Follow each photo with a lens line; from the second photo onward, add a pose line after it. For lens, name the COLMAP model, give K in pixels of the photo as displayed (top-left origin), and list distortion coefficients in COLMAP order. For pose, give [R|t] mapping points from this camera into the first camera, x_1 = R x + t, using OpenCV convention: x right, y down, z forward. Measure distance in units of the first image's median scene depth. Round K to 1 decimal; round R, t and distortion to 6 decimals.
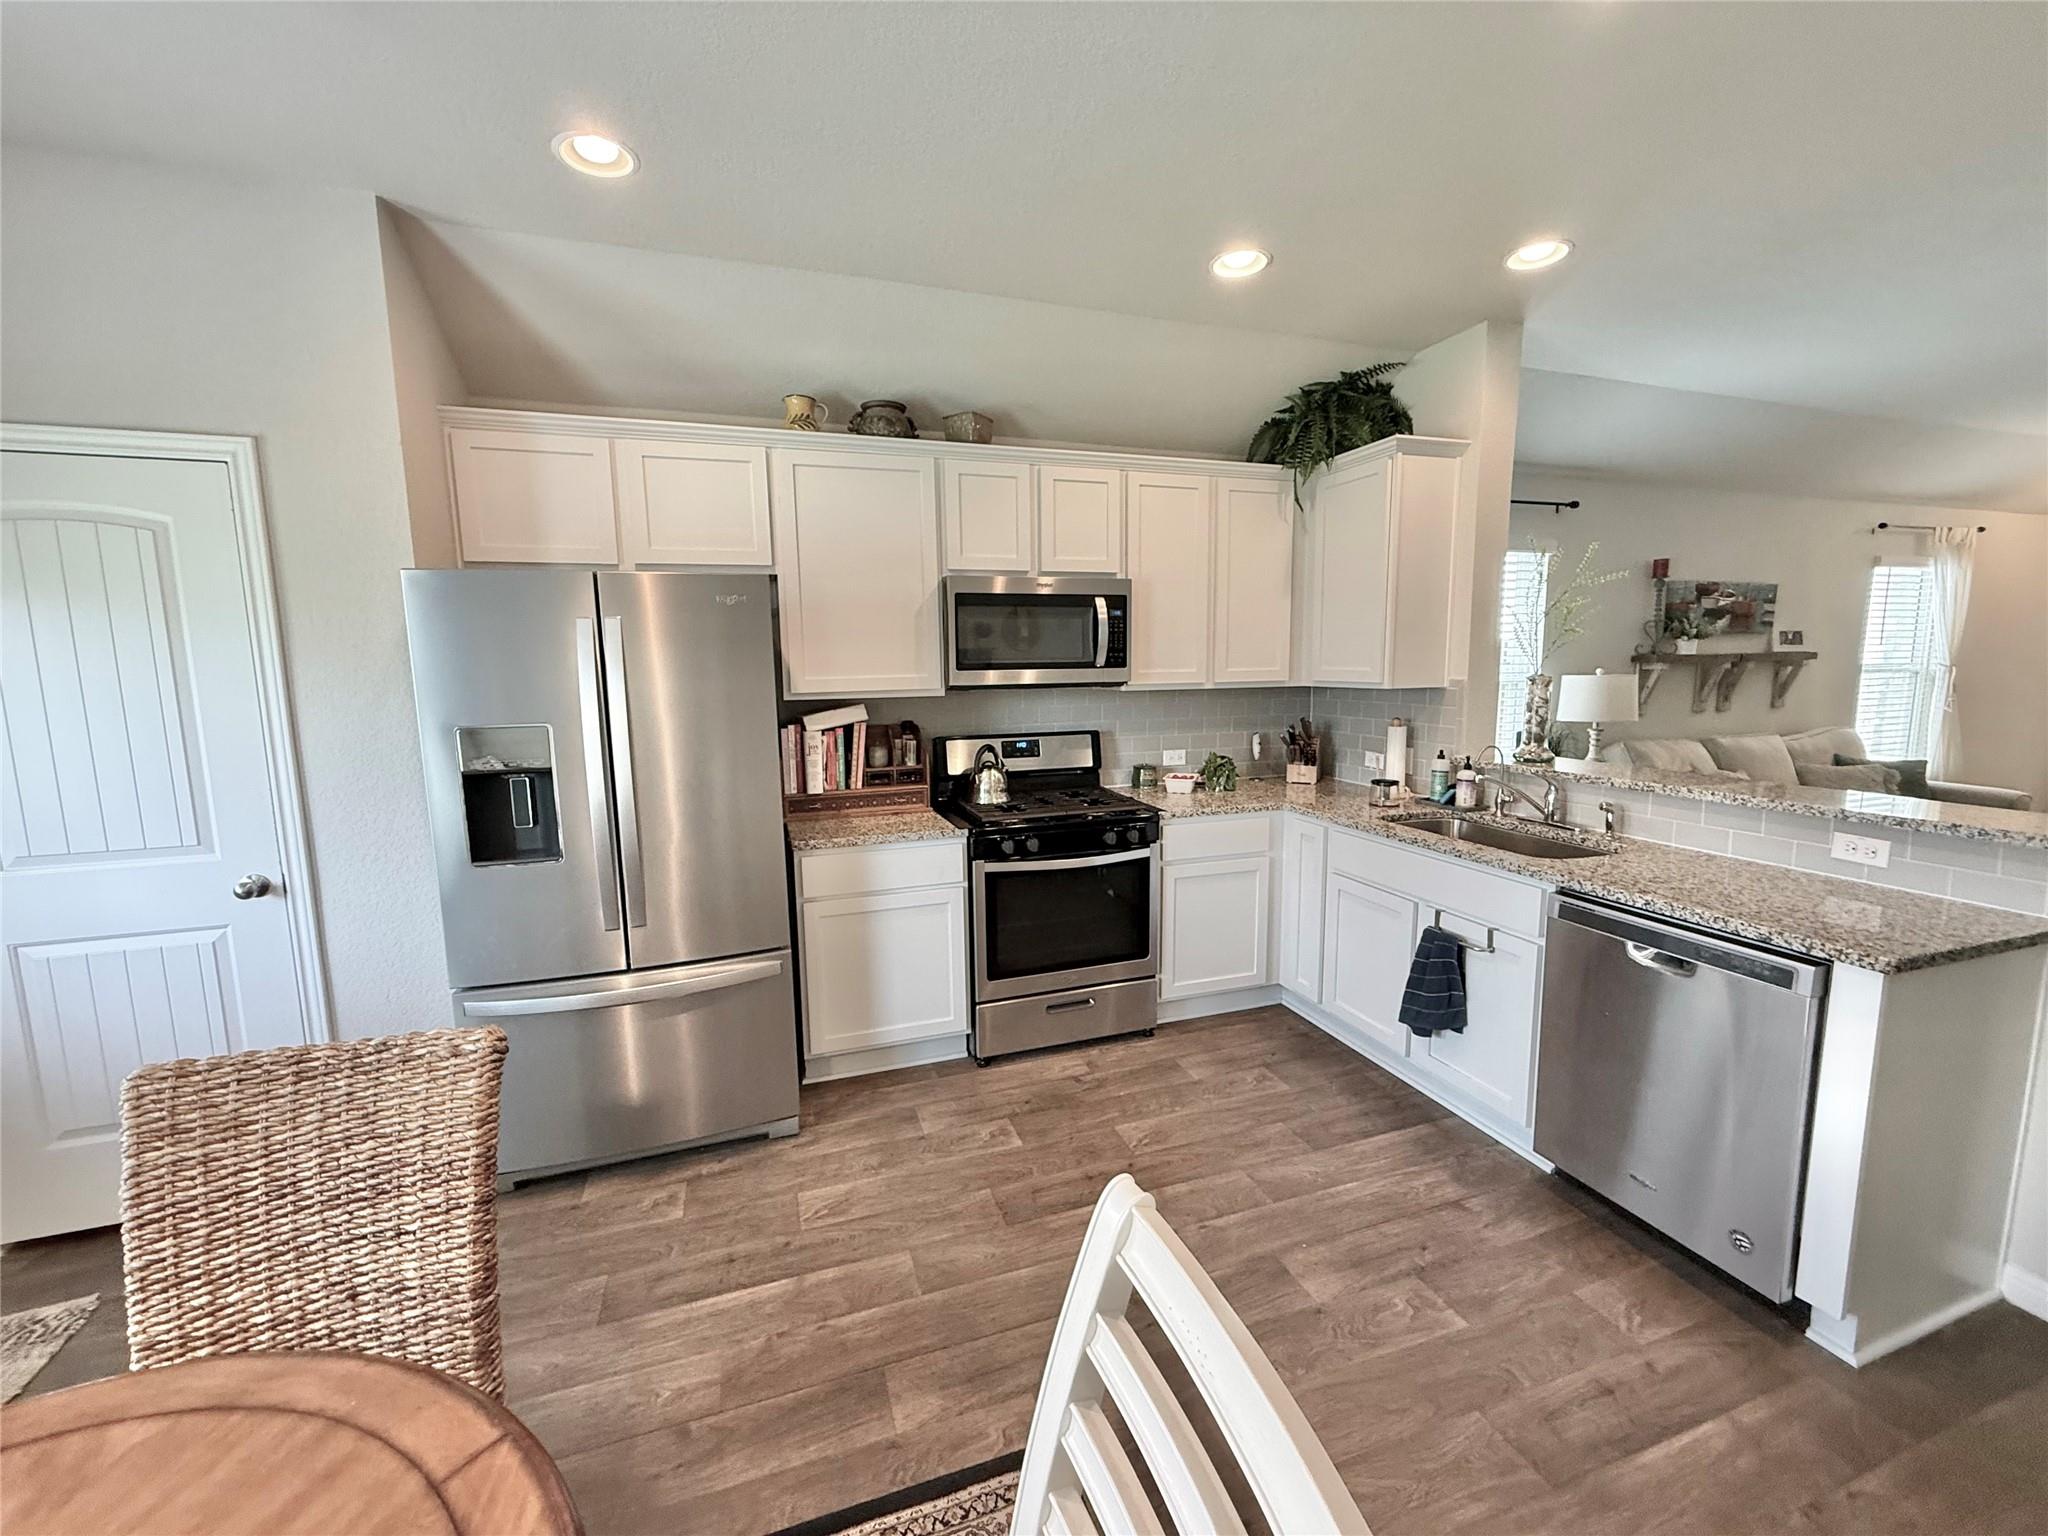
lens RADIAL K [[813.1, 0, 1023.0], [0, 813.1, 762.6], [0, 0, 1]] dist [-0.002197, 0.000298]
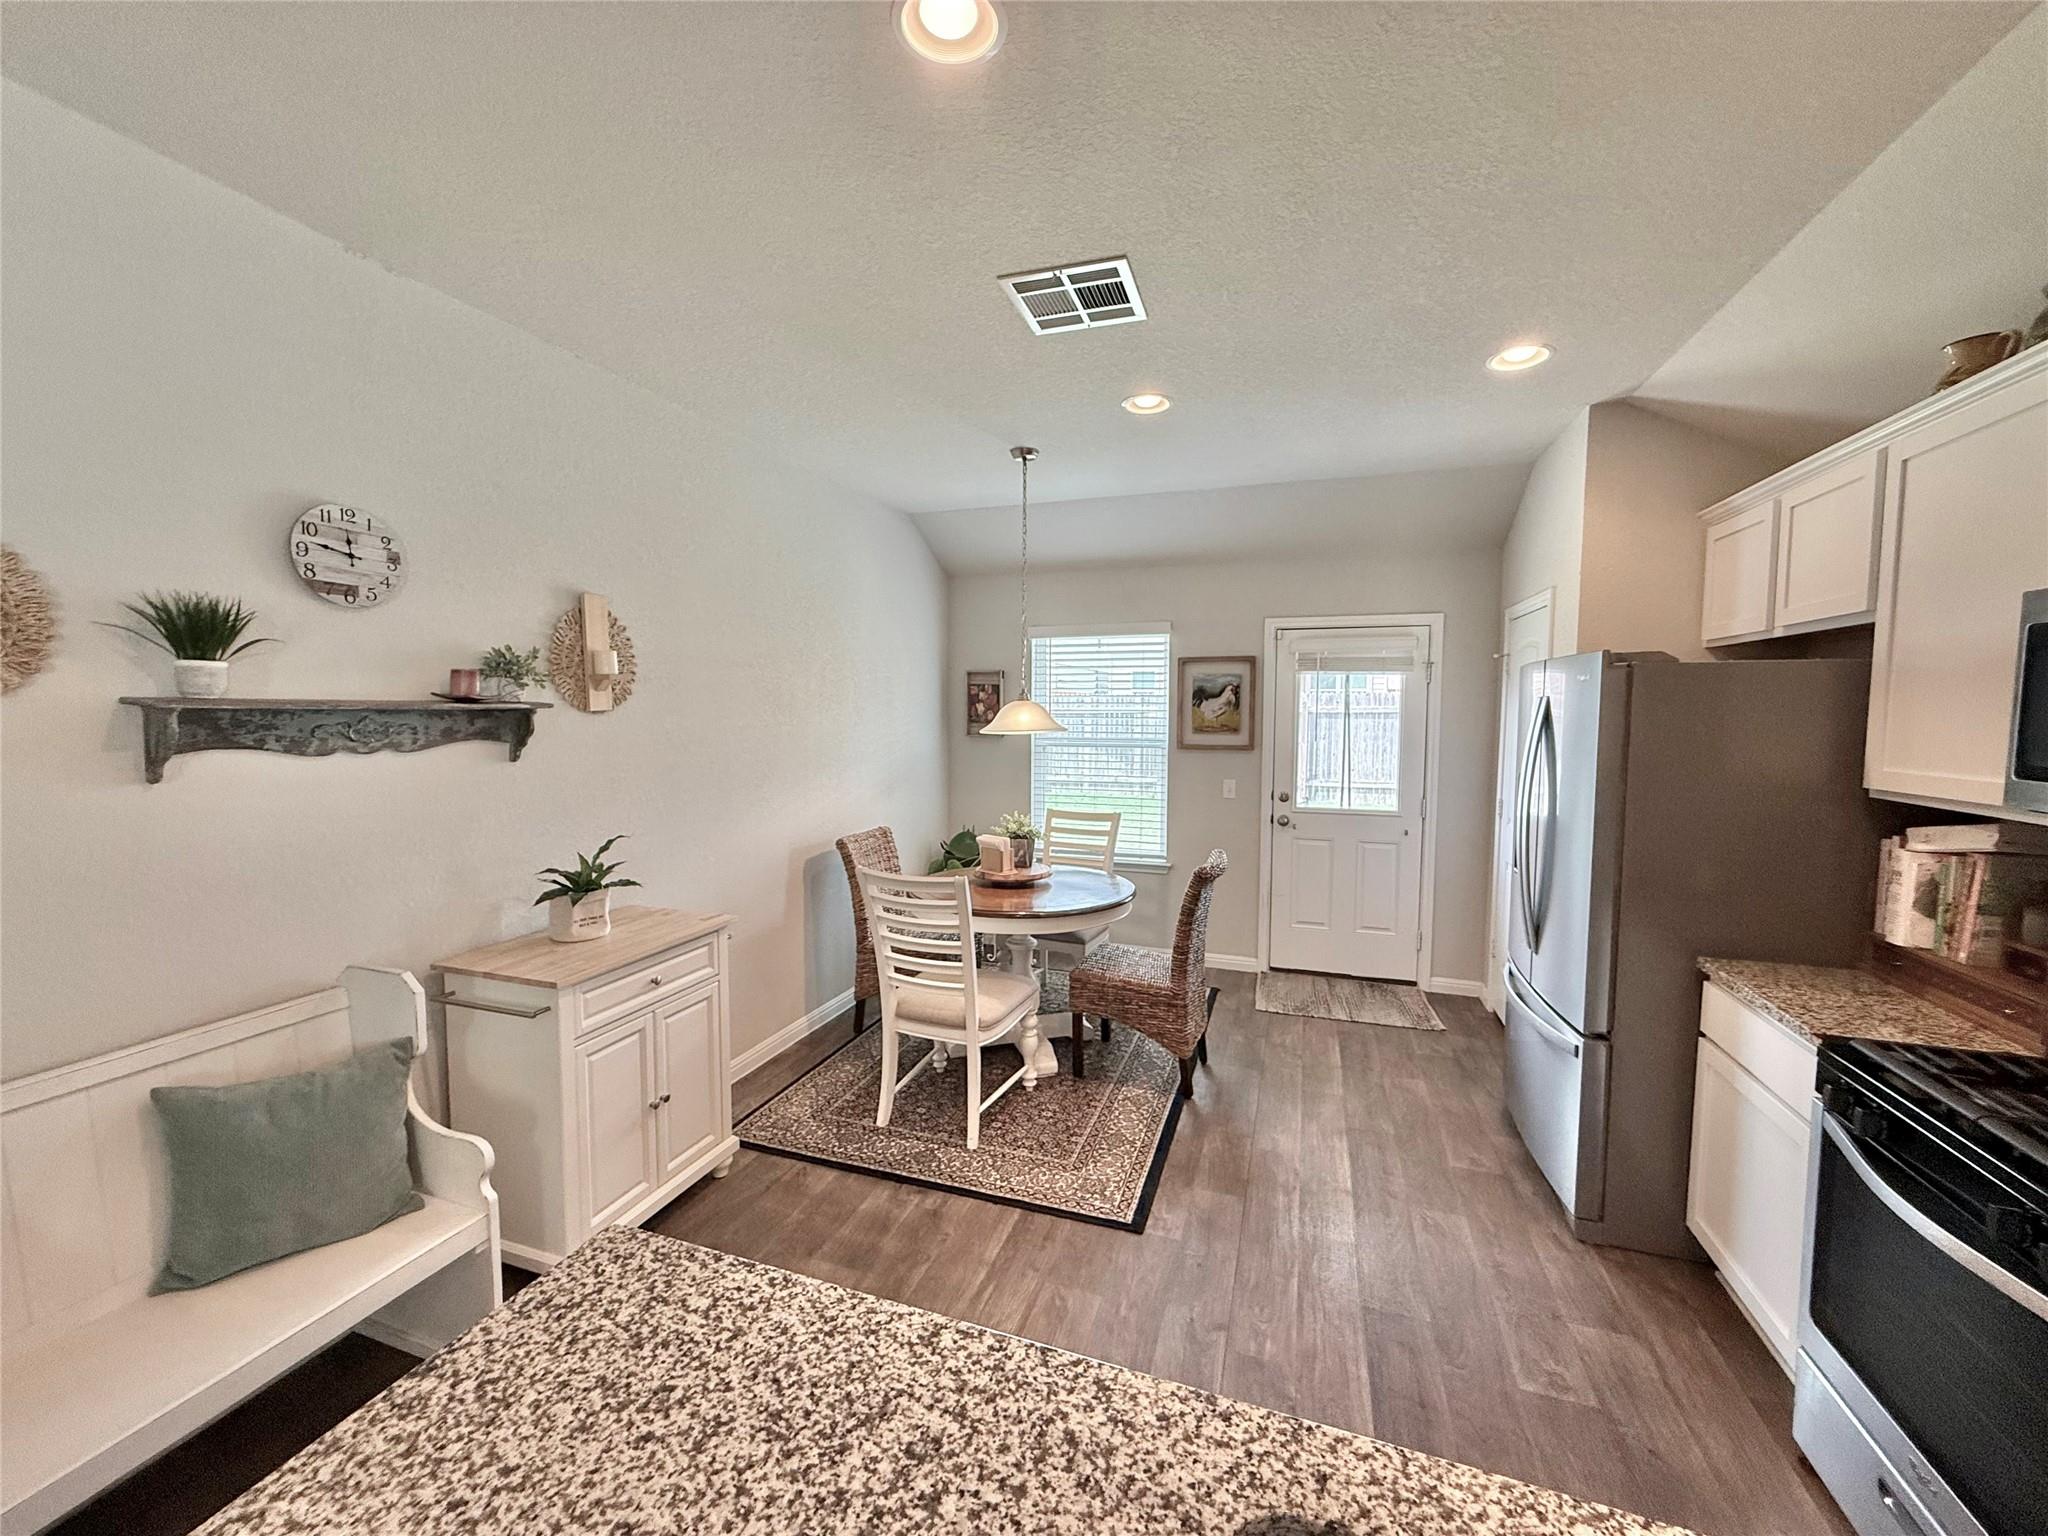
lens RADIAL K [[813.1, 0, 1021.4], [0, 813.1, 762.8], [0, 0, 1]] dist [-0.002197, 0.000298]
pose [[-0.615213, 0.069464, -0.785295, 0.721531], [-0.091467, 0.983094, 0.158617, -0.152754], [0.783037, 0.169412, -0.598458, 0.854368]]
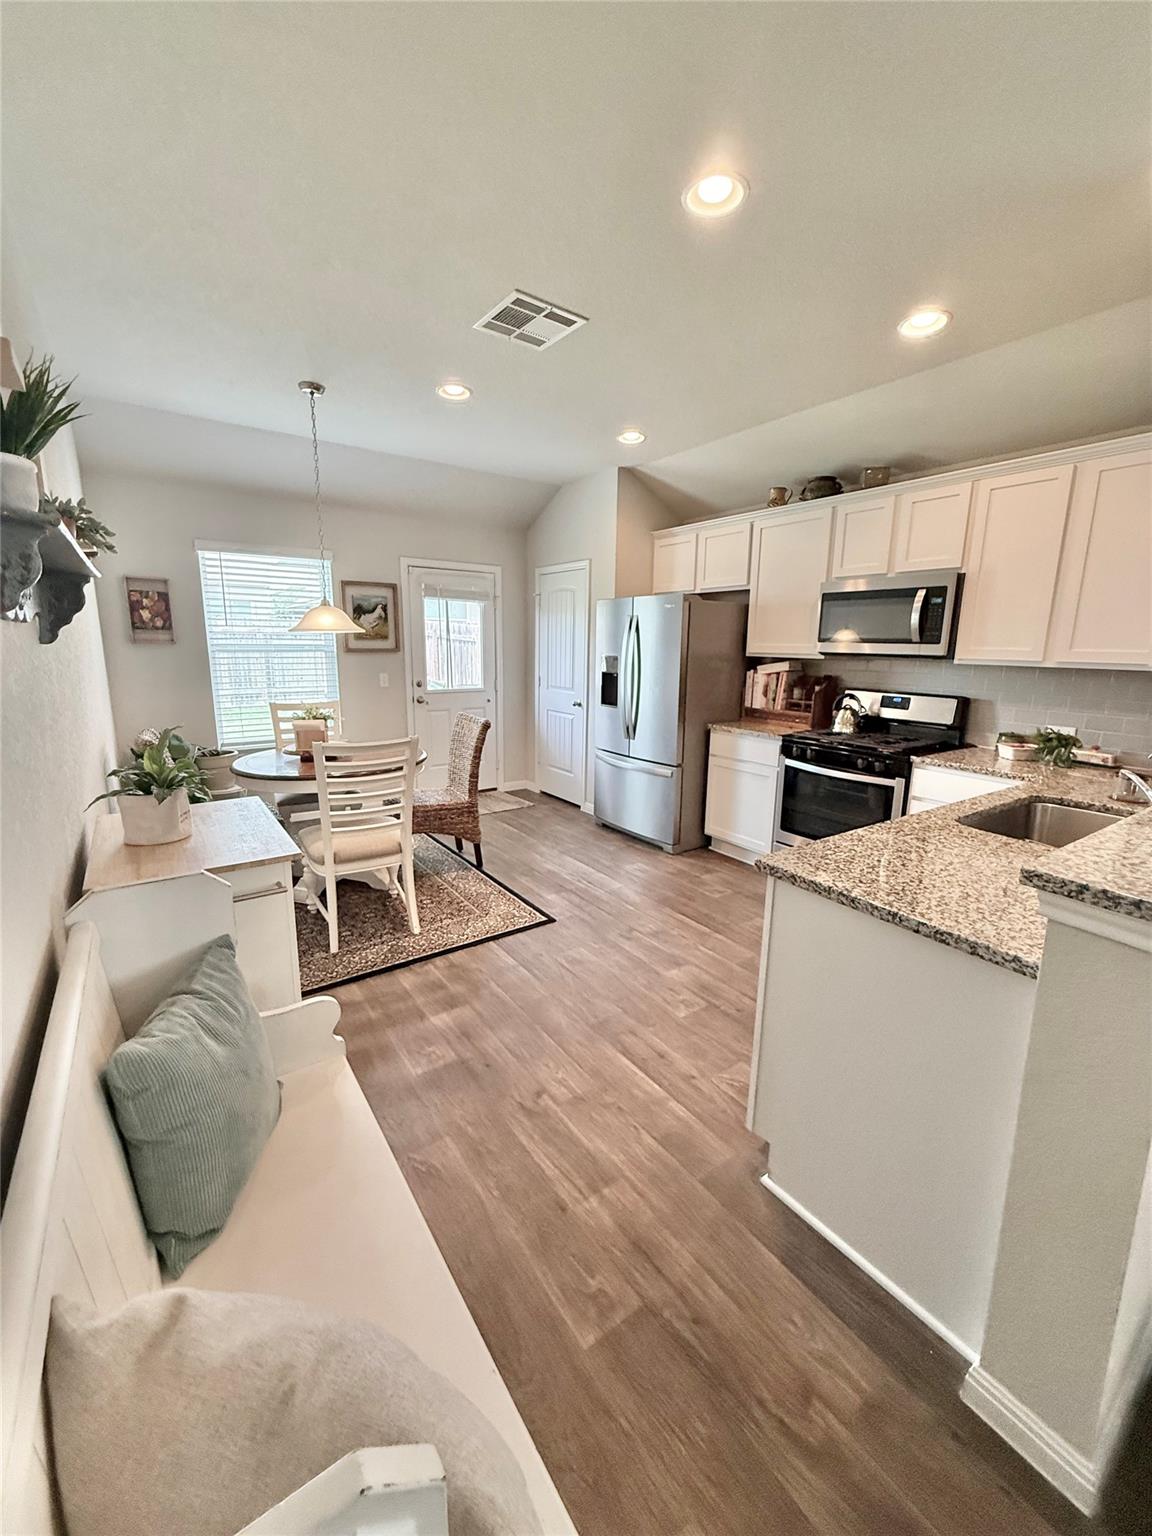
lens RADIAL K [[609.8, 0, 579.1], [0, 609.8, 761.2], [0, 0, 1]] dist [-0.002197, 0.000298]
pose [[0.289298, 0.204025, -0.935244, 0.995450], [-0.139700, 0.975560, 0.169607, -0.024054], [0.946990, 0.081586, 0.310729, 0.209816]]
